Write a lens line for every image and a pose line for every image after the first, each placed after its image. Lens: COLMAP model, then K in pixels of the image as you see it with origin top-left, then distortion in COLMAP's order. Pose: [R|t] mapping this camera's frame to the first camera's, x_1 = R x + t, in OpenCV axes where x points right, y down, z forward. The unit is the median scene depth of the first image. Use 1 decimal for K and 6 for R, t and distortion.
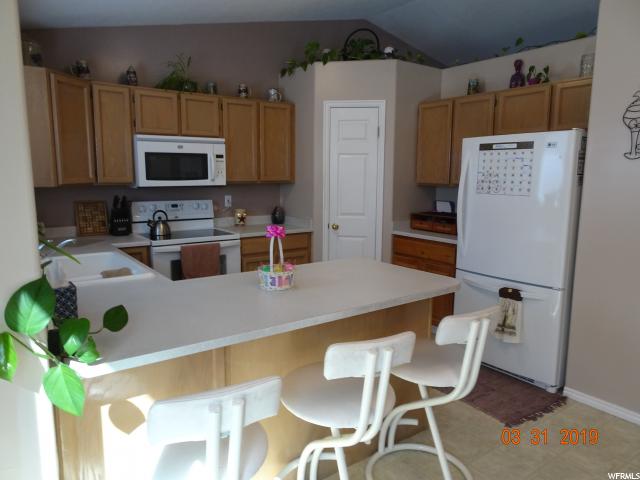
lens RADIAL K [[457.8, 0, 320.0], [0, 457.8, 240.0], [0, 0, 1]] dist [0.005485, 0.004182]
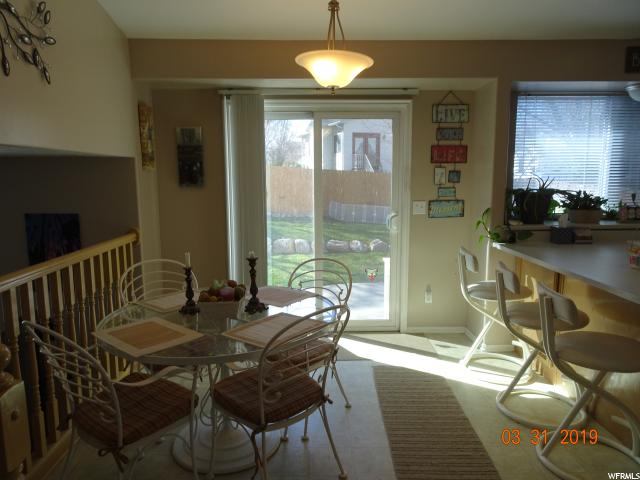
lens RADIAL K [[457.8, 0, 320.0], [0, 457.8, 240.0], [0, 0, 1]] dist [0.005485, 0.004182]
pose [[-0.572647, 0.113641, -0.811888, 0.745954], [-0.122846, 0.967269, 0.222036, -0.071895], [0.810546, 0.226885, -0.539943, 0.517353]]
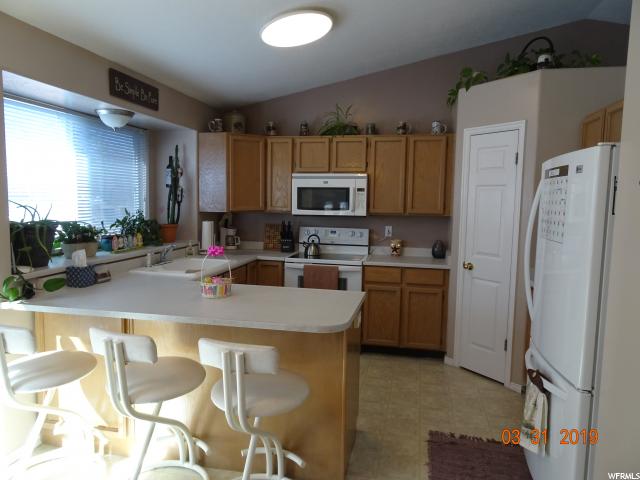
lens RADIAL K [[457.8, 0, 320.0], [0, 457.8, 240.0], [0, 0, 1]] dist [0.005485, 0.004182]
pose [[0.664553, 0.071905, -0.743773, 0.547115], [-0.123259, 0.992273, -0.014201, -0.034847], [0.737005, 0.101114, 0.668281, 0.203394]]
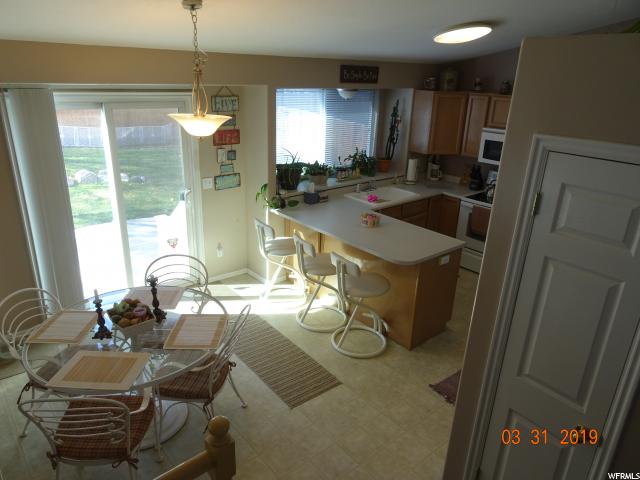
lens RADIAL K [[457.8, 0, 320.0], [0, 457.8, 240.0], [0, 0, 1]] dist [0.005485, 0.004182]
pose [[0.078248, 0.344641, -0.935468, 1.000153], [-0.183082, 0.927354, 0.326338, -0.253419], [0.979979, 0.145732, 0.135661, 0.283300]]
